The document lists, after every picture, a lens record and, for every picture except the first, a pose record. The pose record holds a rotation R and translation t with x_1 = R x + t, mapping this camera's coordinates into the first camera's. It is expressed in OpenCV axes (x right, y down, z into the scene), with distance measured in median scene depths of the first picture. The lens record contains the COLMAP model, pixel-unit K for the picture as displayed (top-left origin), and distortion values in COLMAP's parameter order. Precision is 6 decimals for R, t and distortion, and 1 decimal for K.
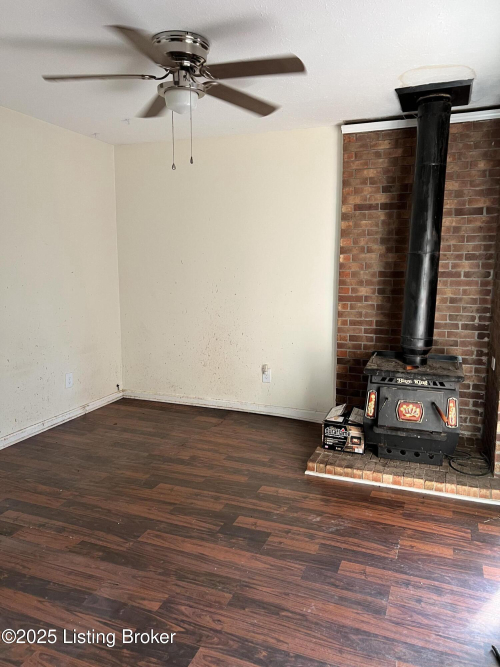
lens RADIAL K [[503.0, 0, 249.8], [0, 503.0, 332.6], [0, 0, 1]] dist [0.013385, -0.026991]
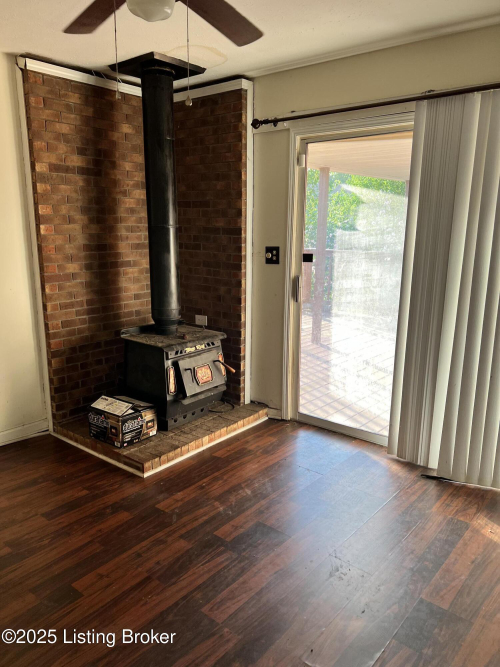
lens RADIAL K [[503.0, 0, 250.7], [0, 503.0, 337.7], [0, 0, 1]] dist [0.013385, -0.026991]
pose [[0.299403, -0.203771, 0.932113, -0.529199], [0.126376, 0.976790, 0.172945, -0.078313], [-0.945720, 0.066017, 0.318205, 0.451920]]
